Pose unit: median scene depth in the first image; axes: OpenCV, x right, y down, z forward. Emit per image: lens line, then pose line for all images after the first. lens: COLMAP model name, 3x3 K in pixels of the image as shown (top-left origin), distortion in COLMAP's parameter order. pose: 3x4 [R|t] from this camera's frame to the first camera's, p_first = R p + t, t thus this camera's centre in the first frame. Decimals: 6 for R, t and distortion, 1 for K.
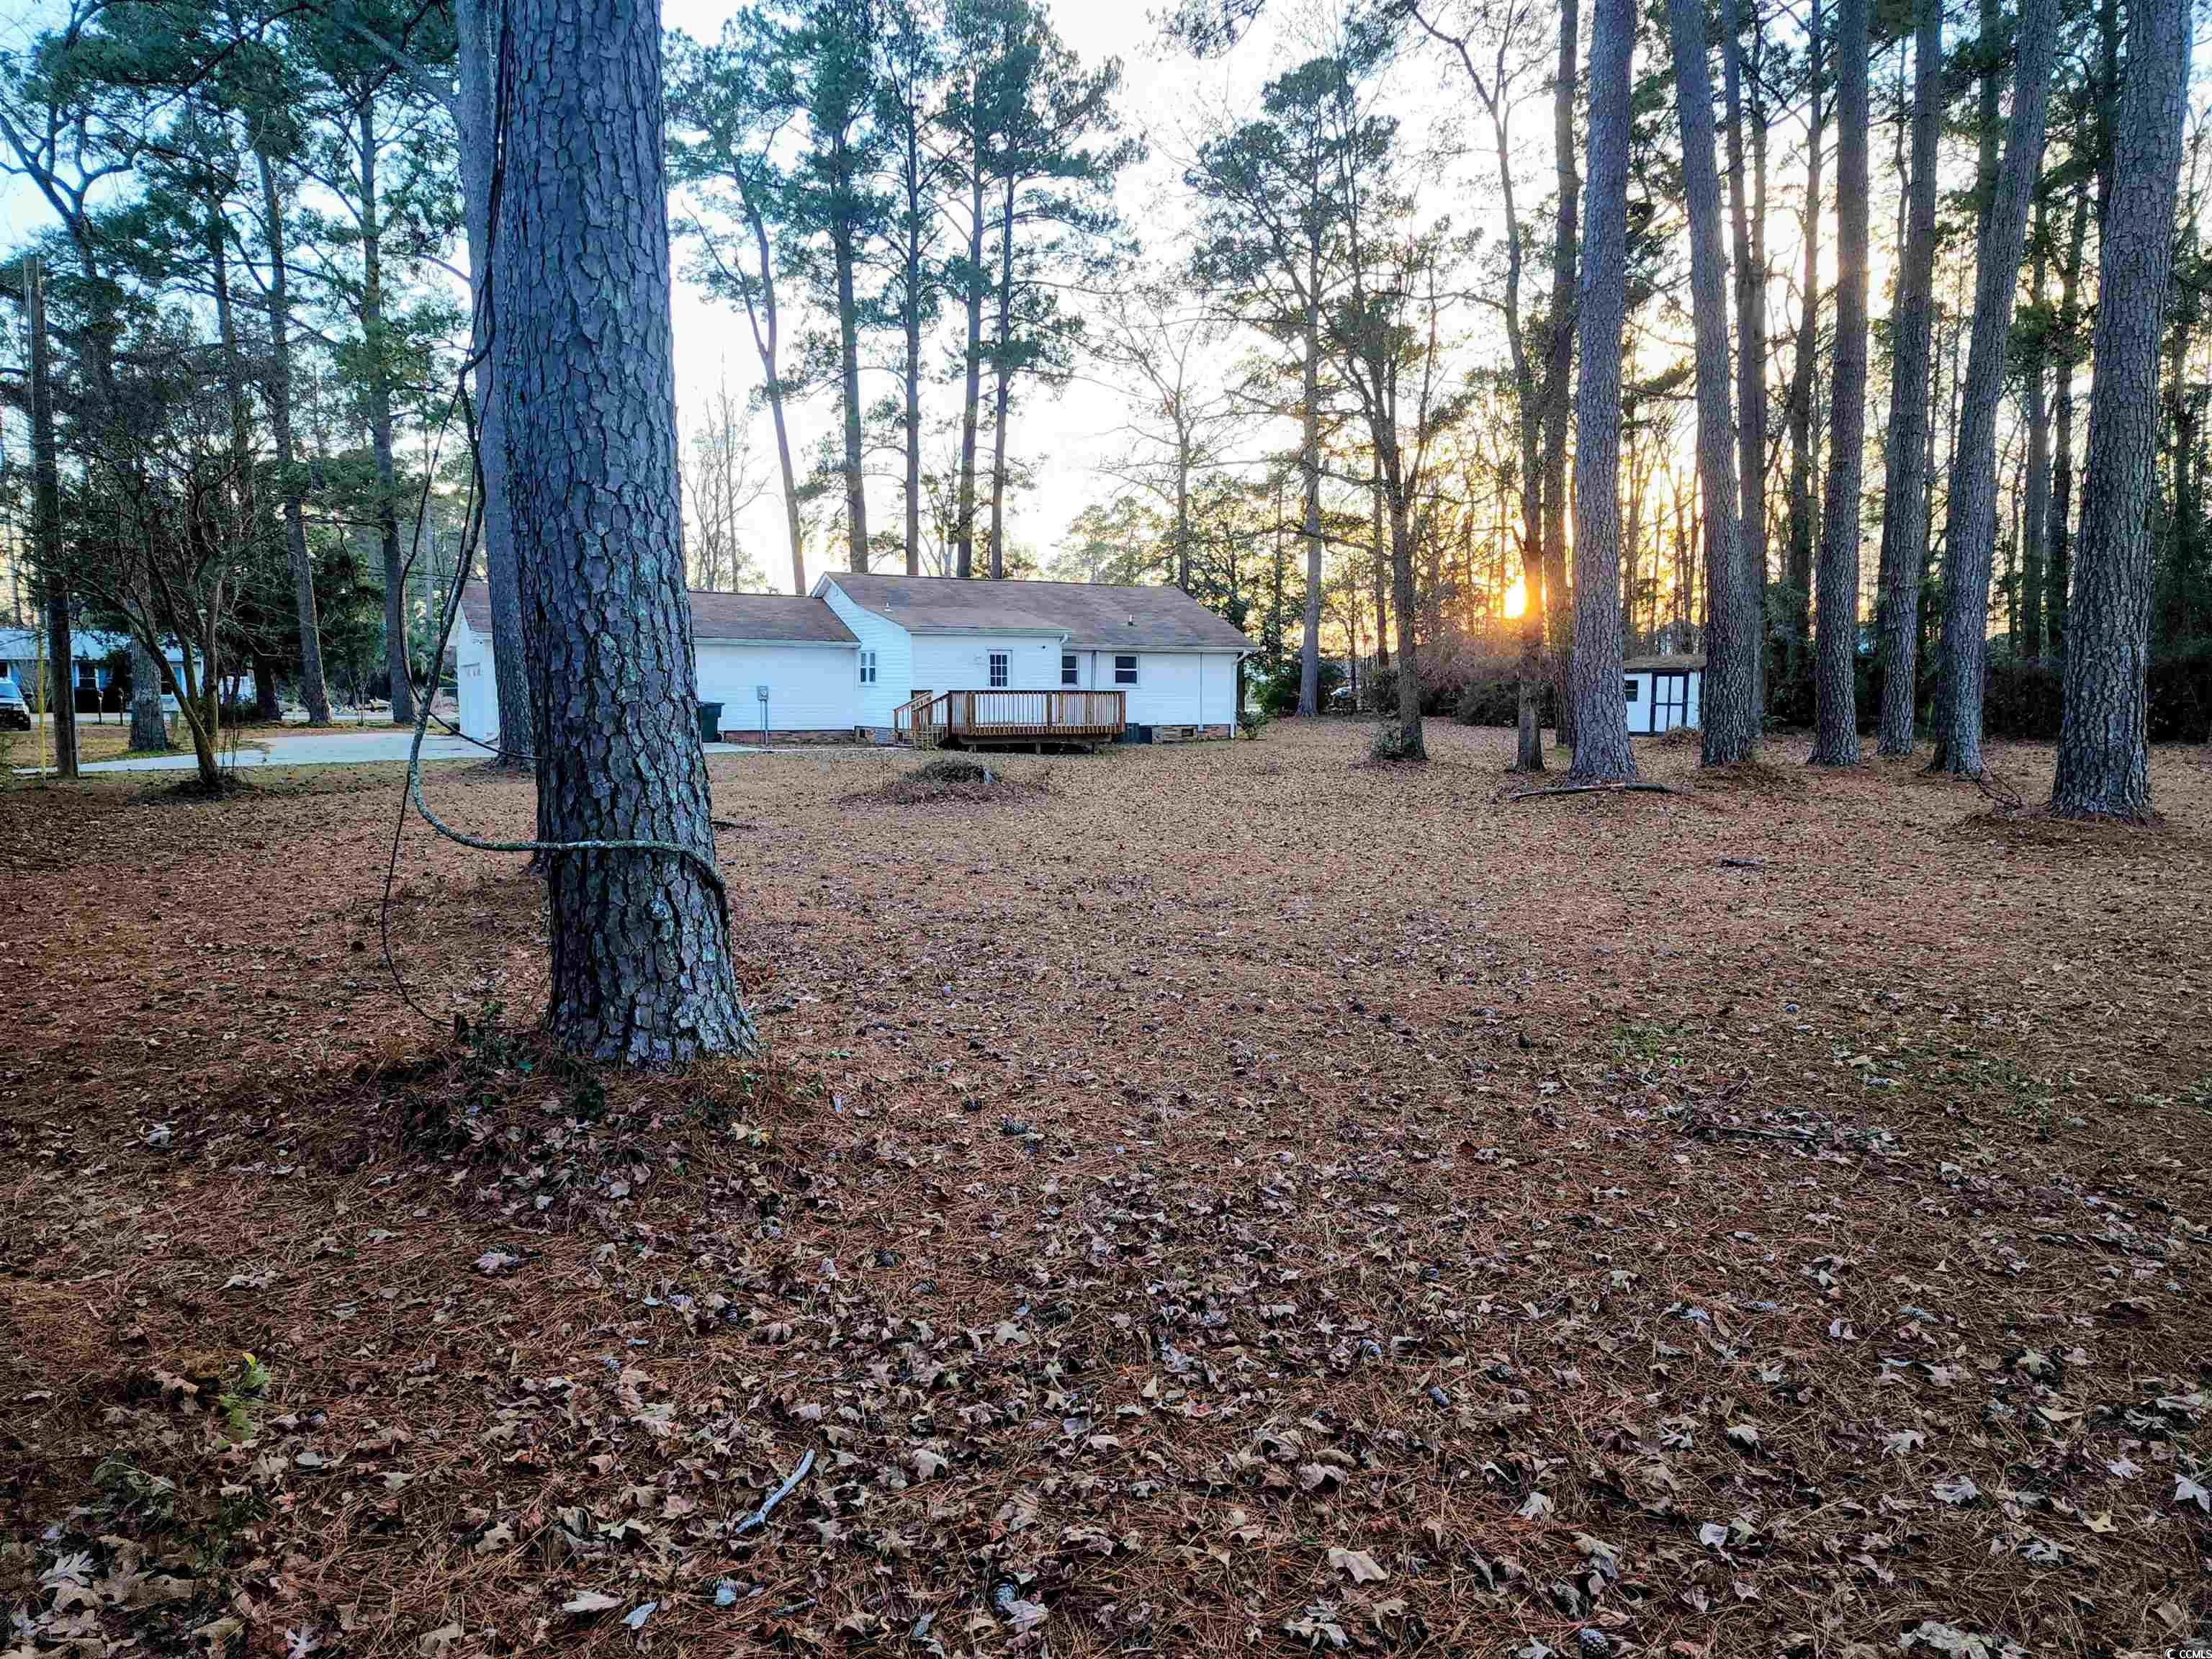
lens RADIAL K [[1483.3, 0, 1106.0], [0, 1483.3, 829.5], [0, 0, 1]] dist [0.079089, -0.065545]
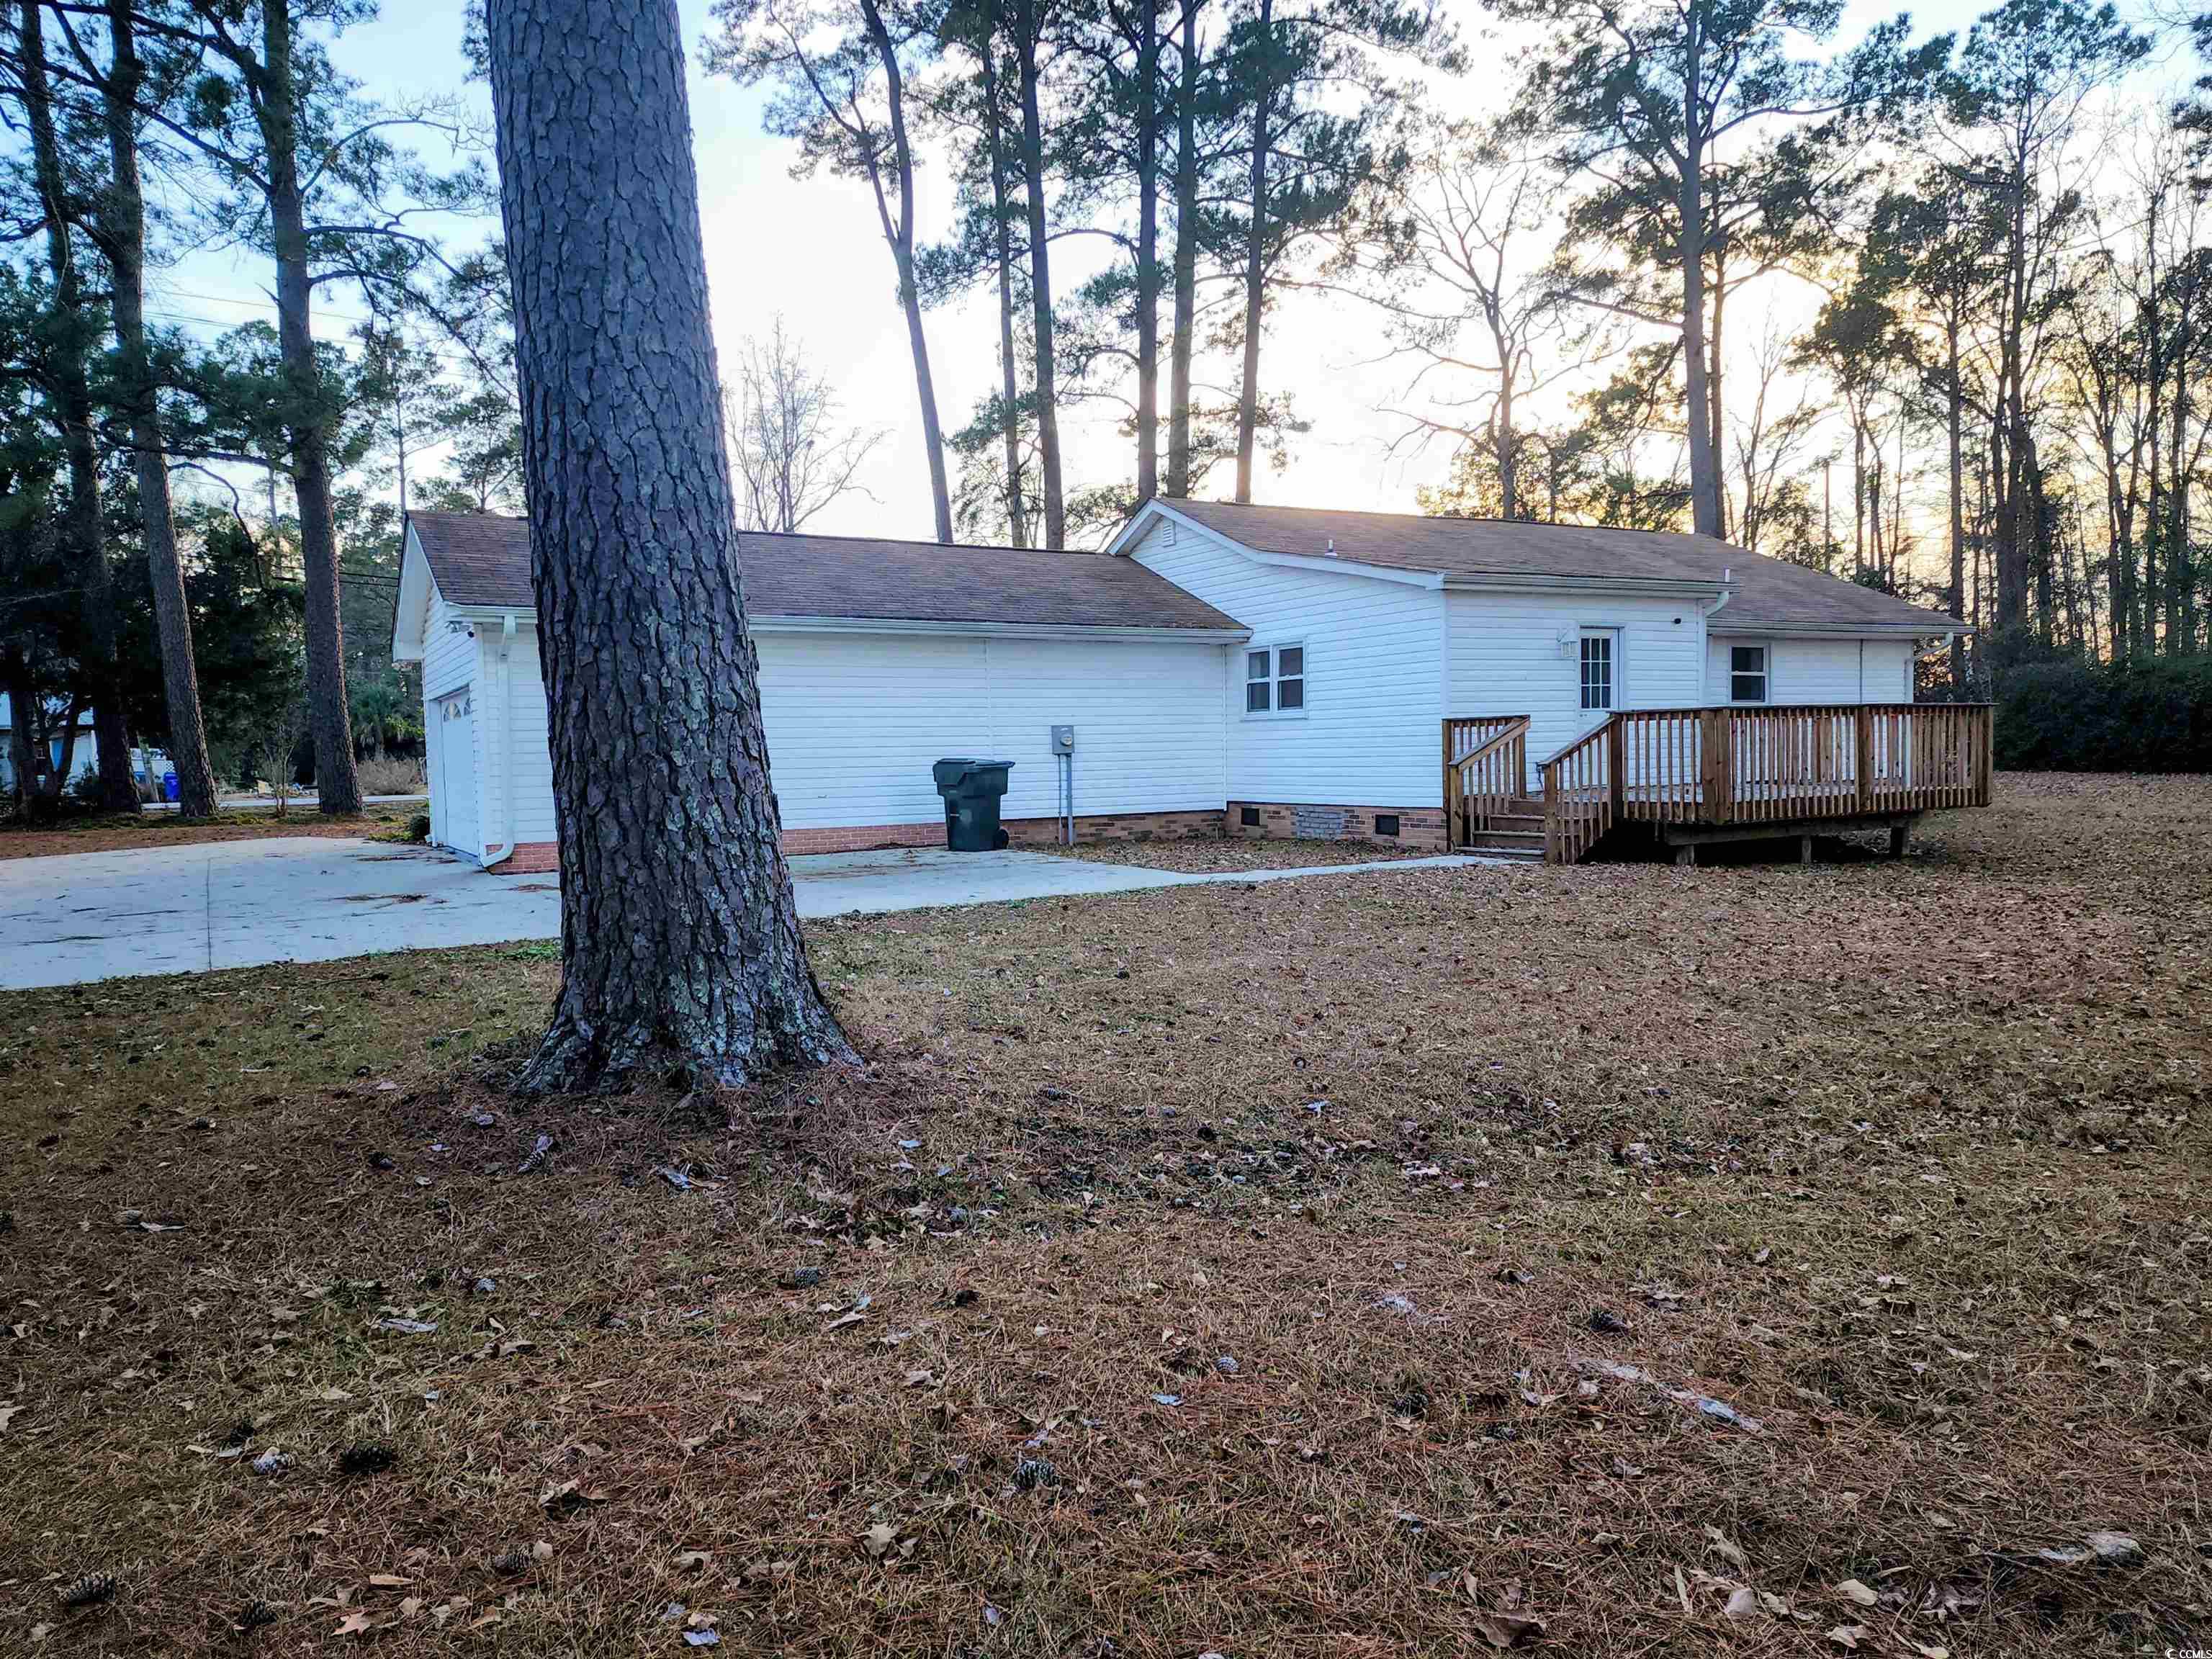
lens RADIAL K [[1483.3, 0, 1106.0], [0, 1483.3, 829.5], [0, 0, 1]] dist [0.079089, -0.065545]
pose [[0.999729, -0.022762, 0.004782, -0.168609], [0.022929, 0.998994, -0.038535, -0.033871], [-0.003900, 0.038634, 0.999246, 0.405407]]
